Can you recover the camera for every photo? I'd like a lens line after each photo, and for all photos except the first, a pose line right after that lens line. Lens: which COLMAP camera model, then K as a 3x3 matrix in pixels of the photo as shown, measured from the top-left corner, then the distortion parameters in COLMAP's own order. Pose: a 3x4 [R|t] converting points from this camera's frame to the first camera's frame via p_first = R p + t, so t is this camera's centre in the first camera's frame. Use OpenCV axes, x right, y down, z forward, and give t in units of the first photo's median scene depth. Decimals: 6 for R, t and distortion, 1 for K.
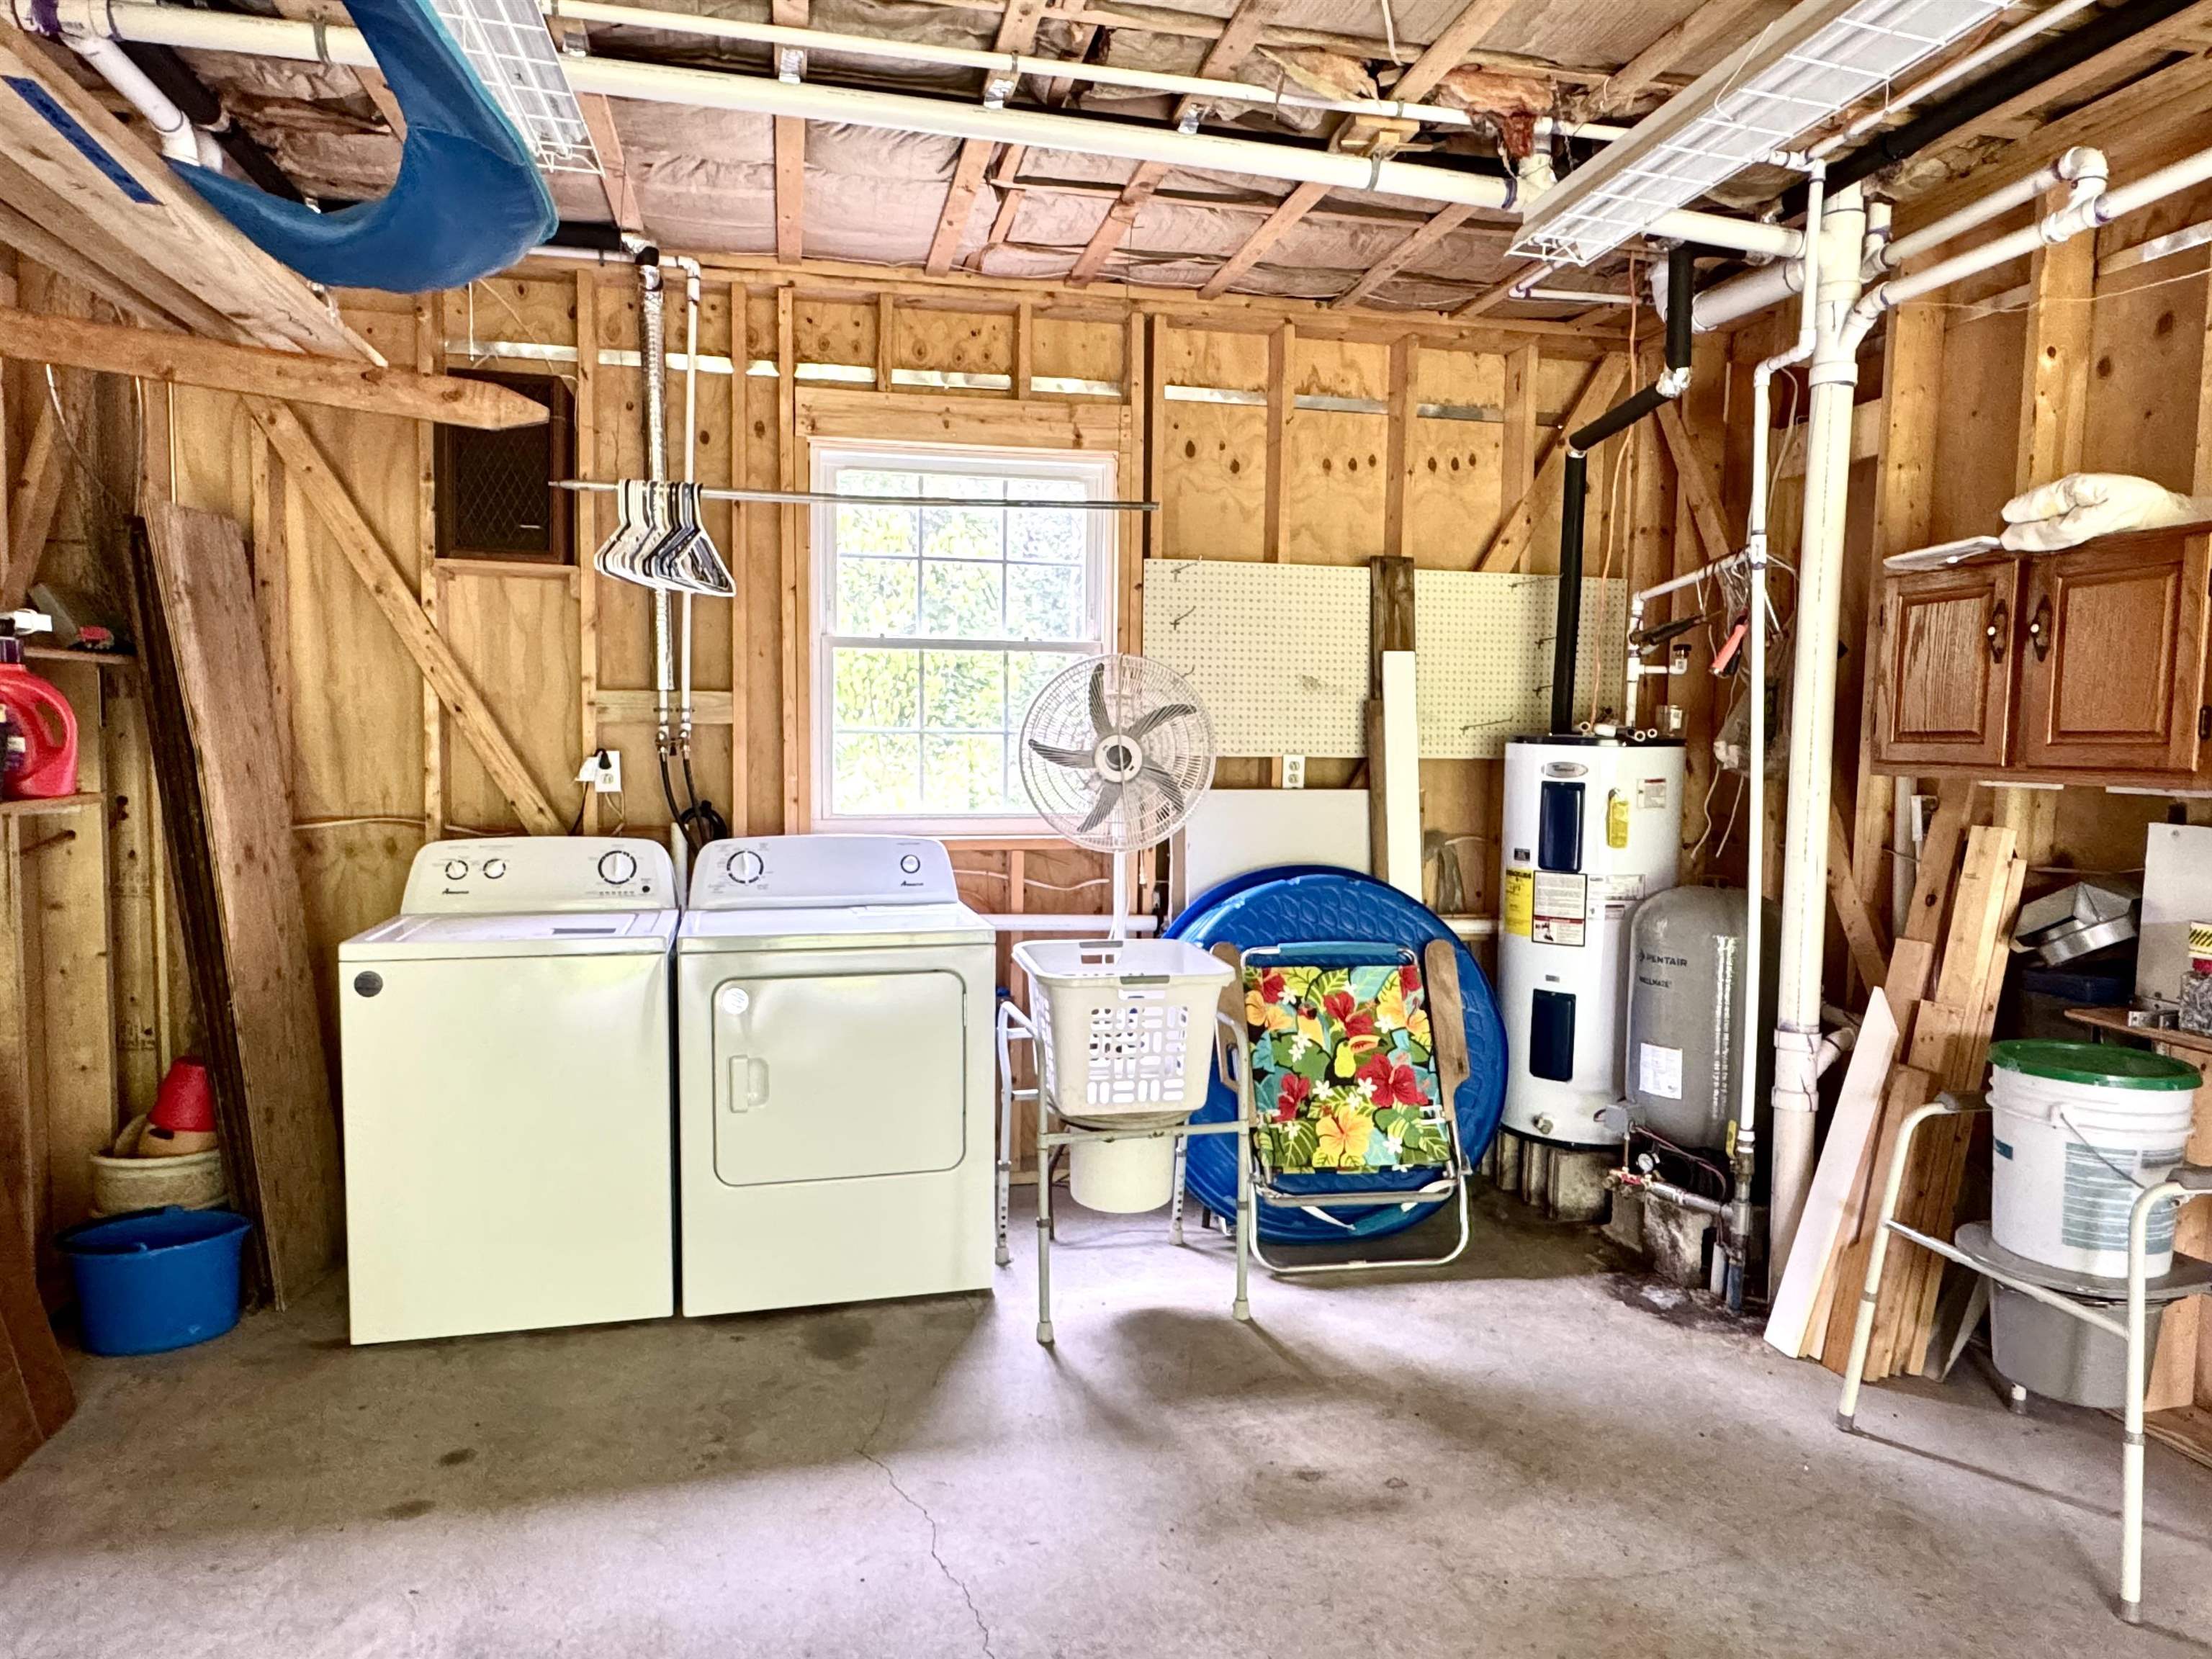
lens RADIAL K [[1354.2, 0, 1106.0], [0, 1354.2, 829.5], [0, 0, 1]] dist [0.000067, -0.024394]
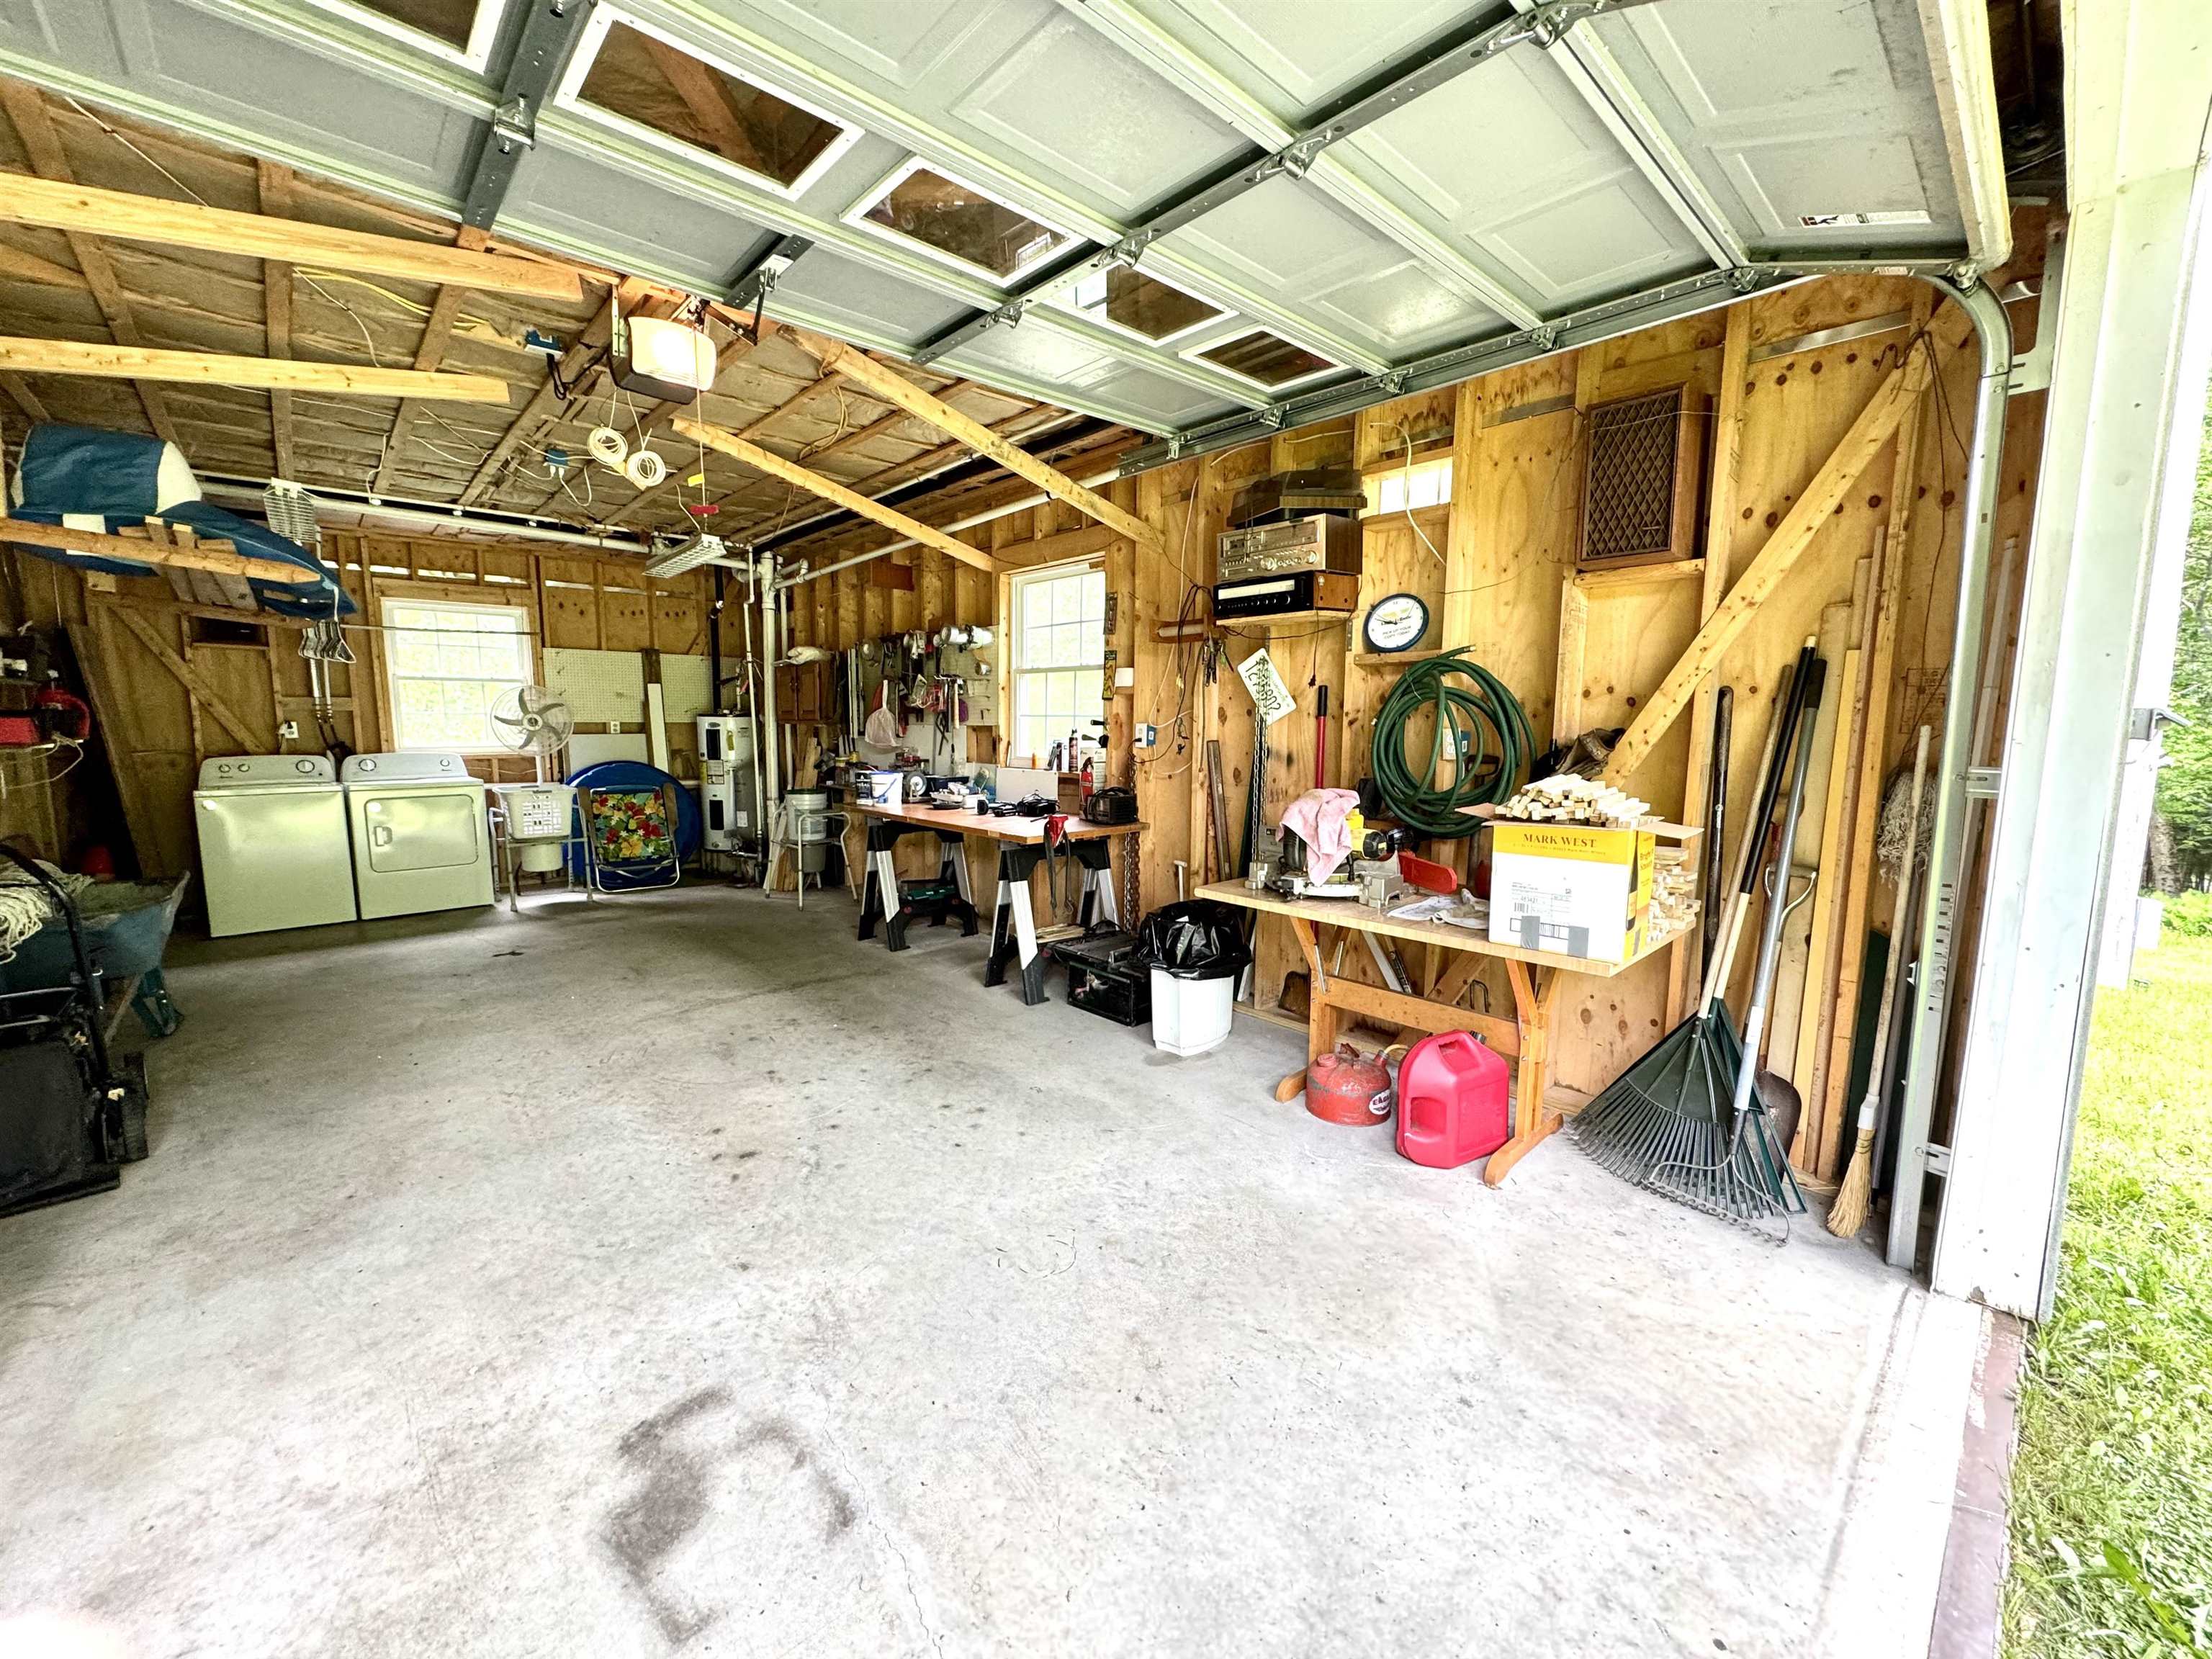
lens RADIAL K [[883.1, 0, 1106.0], [0, 883.1, 829.5], [0, 0, 1]] dist [-0.001269, 0.000215]
pose [[0.867716, -0.068524, 0.492315, 0.119129], [0.042039, 0.997020, 0.064677, 0.097426], [-0.495280, -0.035424, 0.868011, -1.148351]]
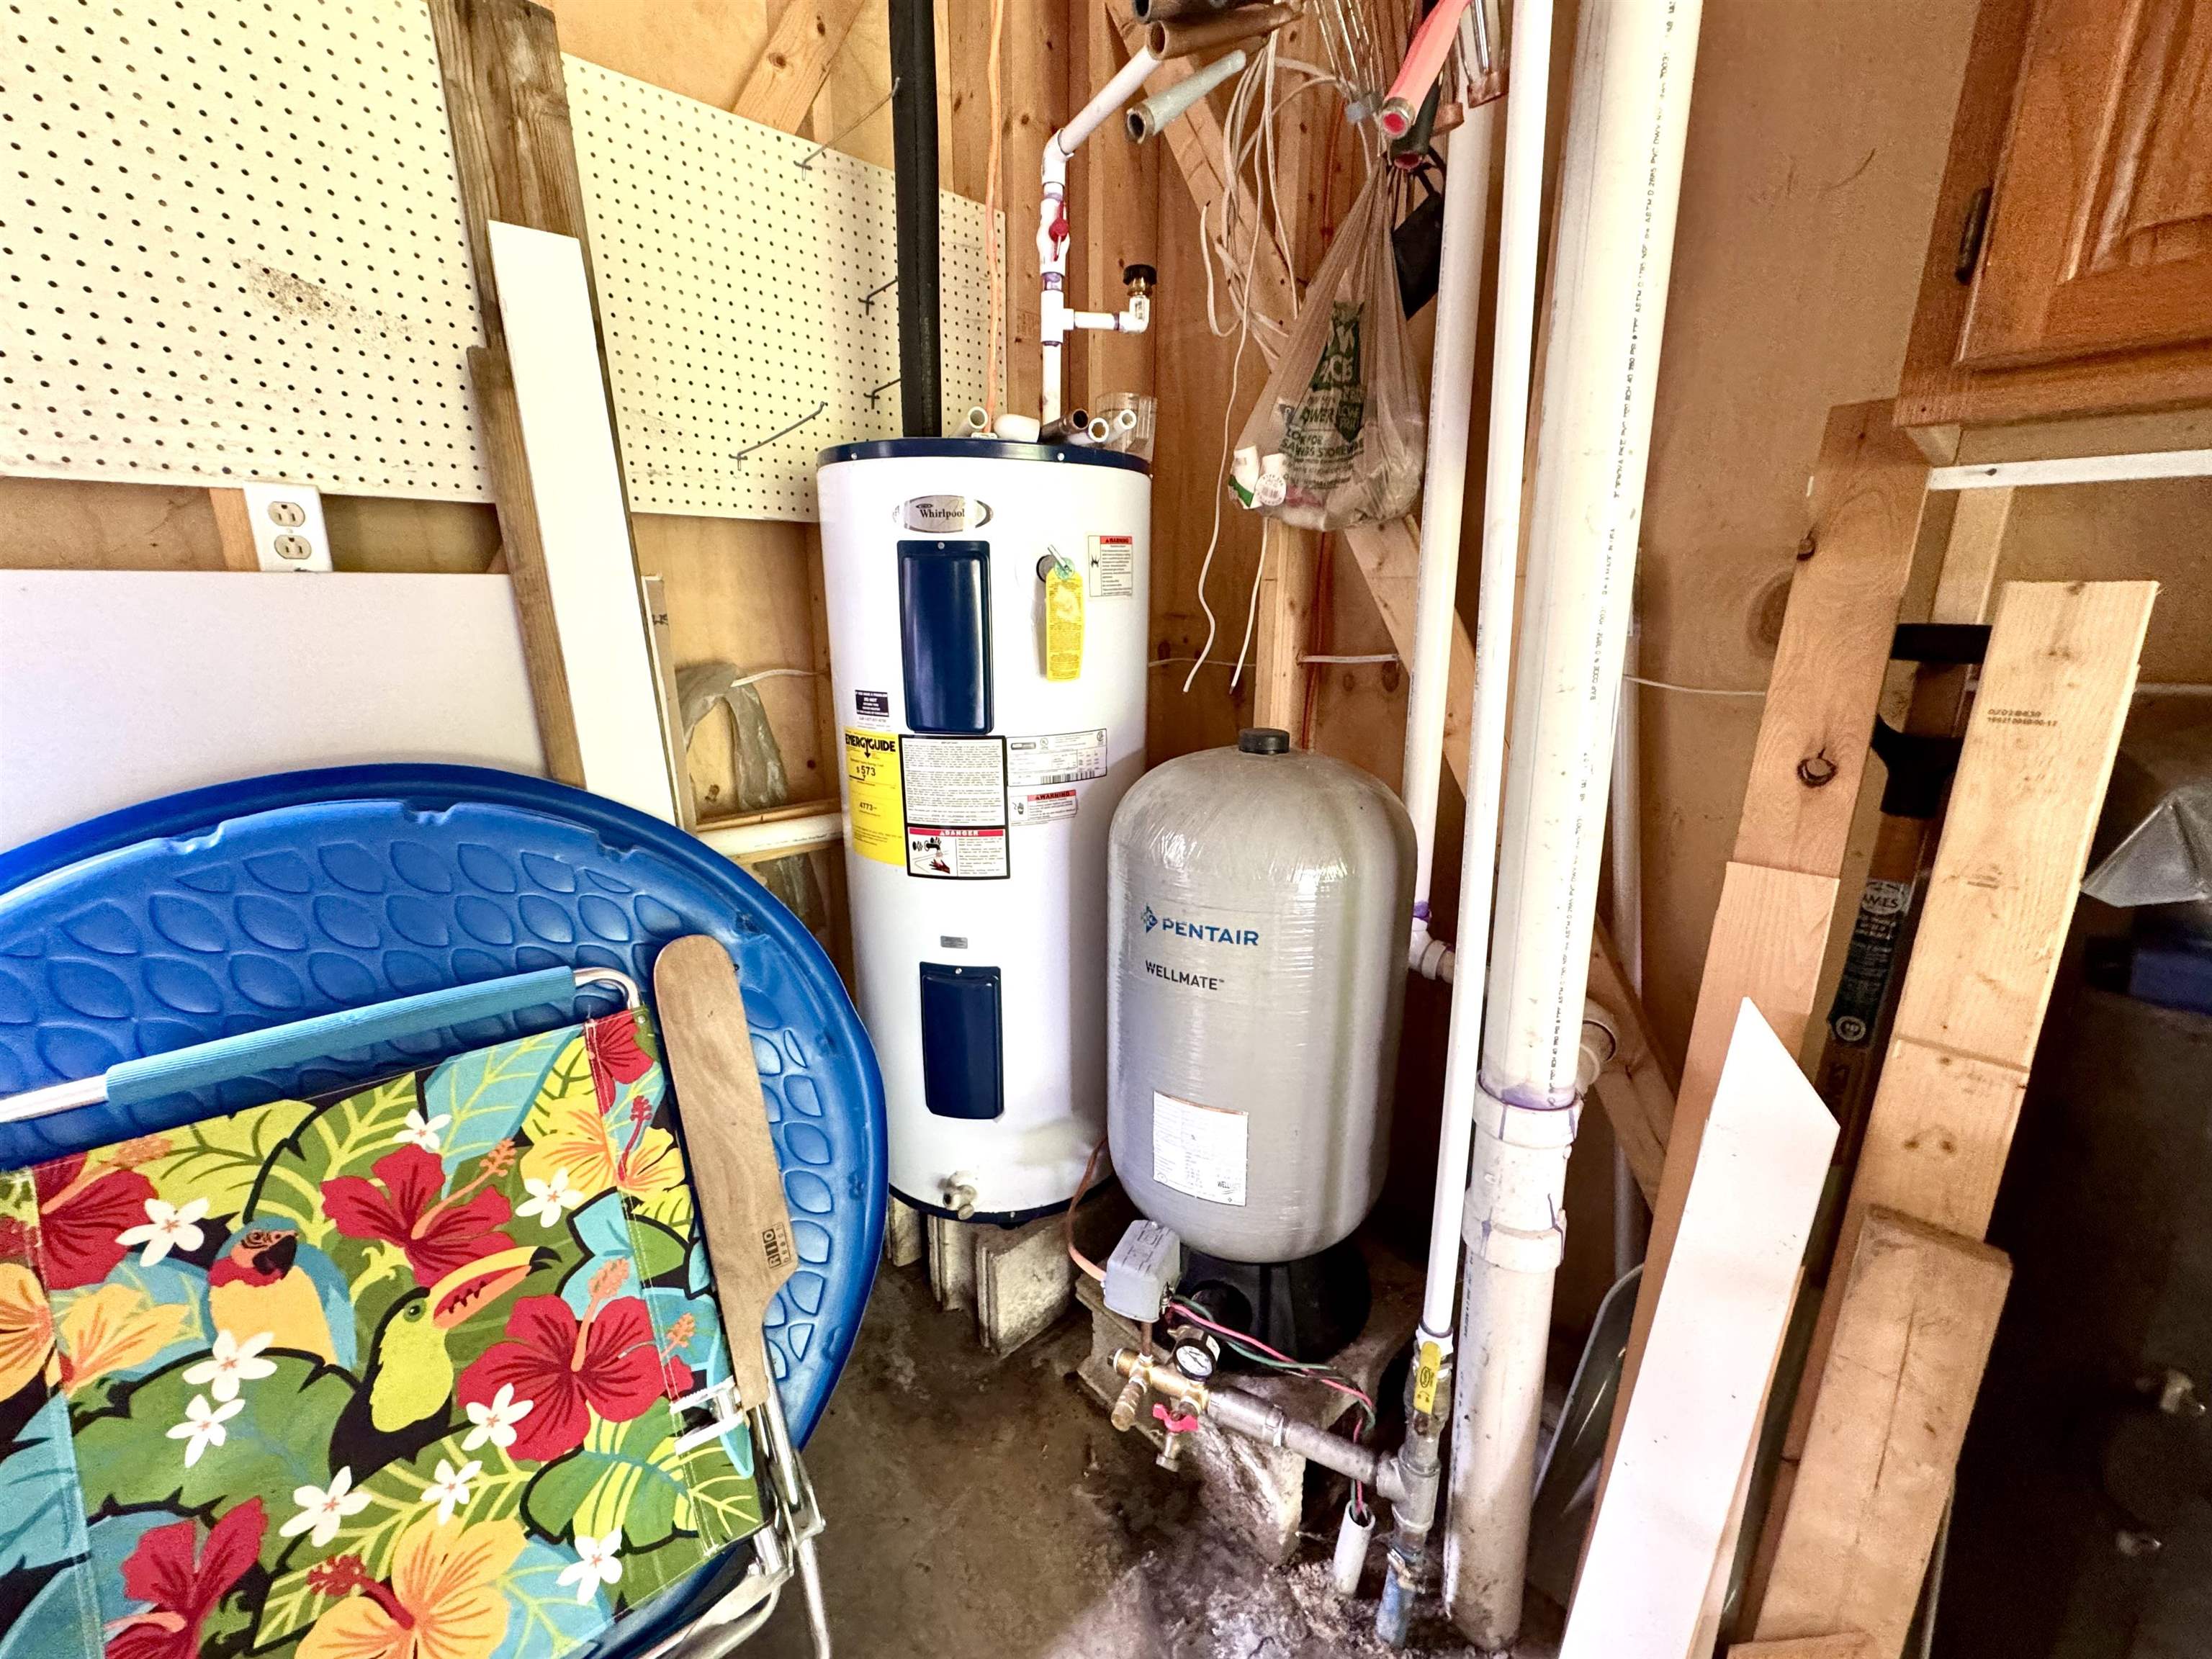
lens RADIAL K [[883.1, 0, 1106.0], [0, 883.1, 829.5], [0, 0, 1]] dist [-0.001269, 0.000215]
pose [[0.854477, -0.145232, 0.498775, 0.225274], [0.046382, 0.977620, 0.205202, 0.001843], [-0.517414, -0.152206, 0.842090, 0.717122]]
